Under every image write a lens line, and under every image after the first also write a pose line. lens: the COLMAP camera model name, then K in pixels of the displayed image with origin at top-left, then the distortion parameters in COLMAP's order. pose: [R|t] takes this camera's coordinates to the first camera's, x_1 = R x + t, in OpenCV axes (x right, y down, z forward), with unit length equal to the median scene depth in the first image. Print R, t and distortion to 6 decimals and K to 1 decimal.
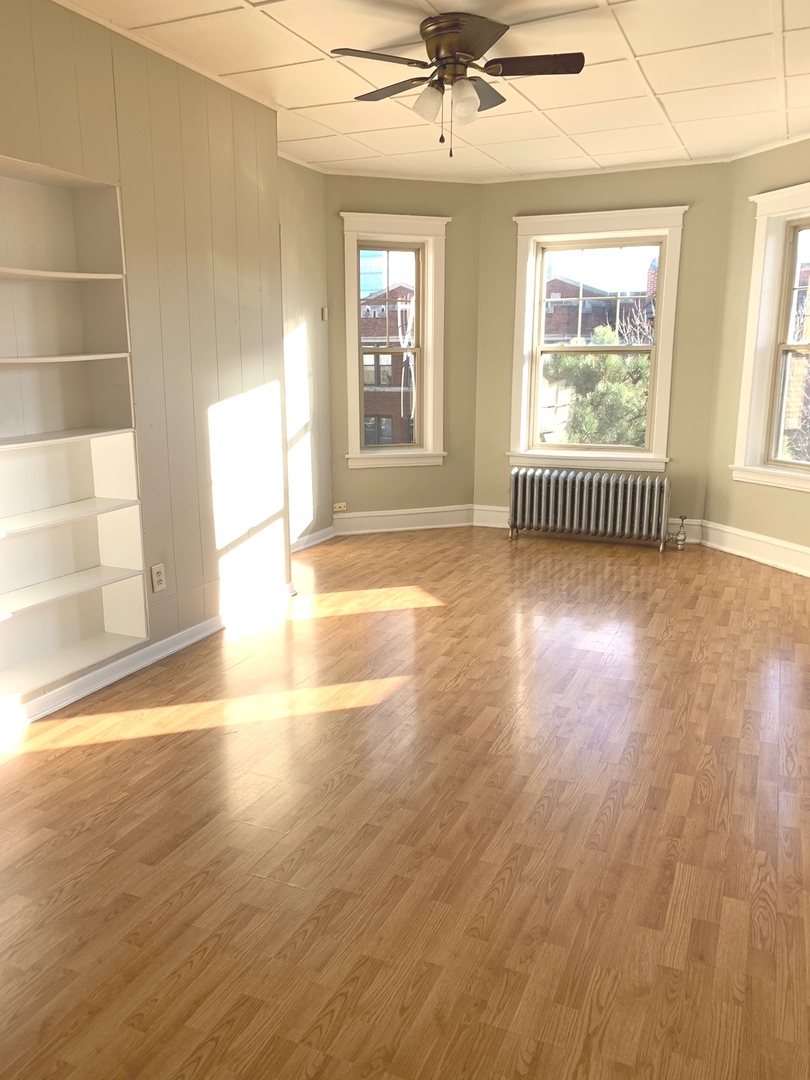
lens RADIAL K [[818.3, 0, 405.9], [0, 818.3, 542.2], [0, 0, 1]] dist [0.002248, -0.011831]
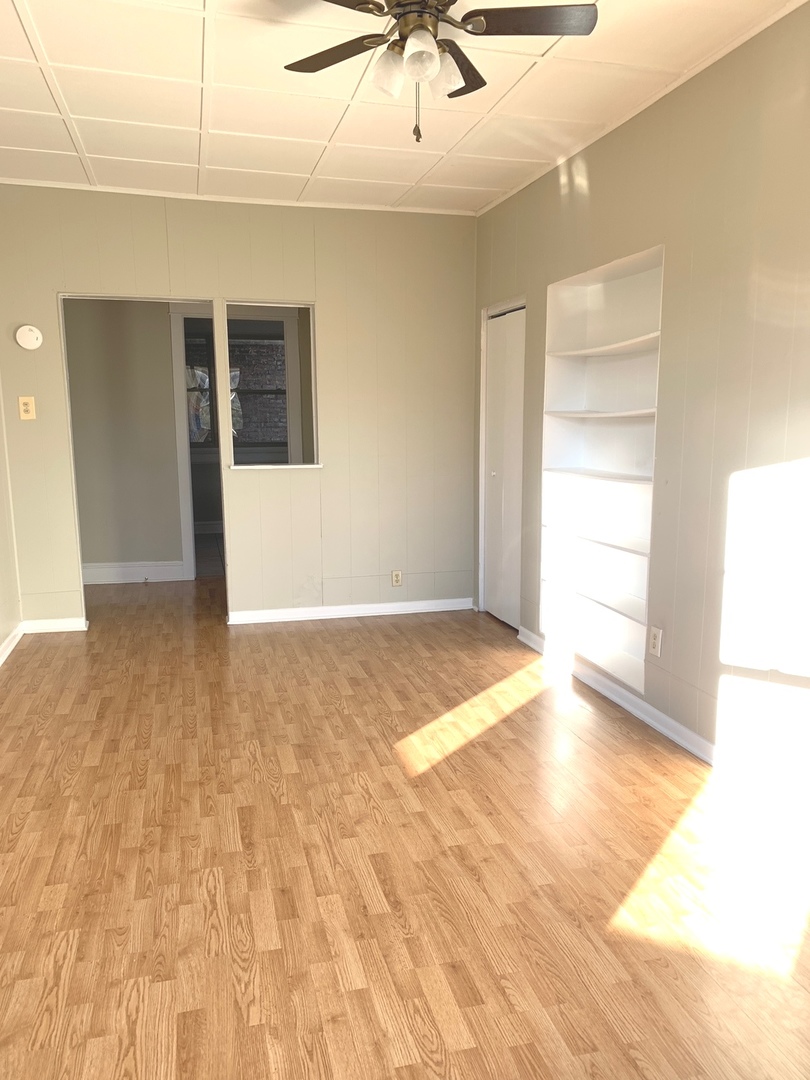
lens RADIAL K [[818.3, 0, 406.9], [0, 818.3, 536.0], [0, 0, 1]] dist [0.002248, -0.011831]
pose [[-0.774295, 0.099409, -0.624968, 0.570760], [-0.133311, 0.939799, 0.314651, -0.376620], [0.618624, 0.326948, -0.714430, 1.664137]]
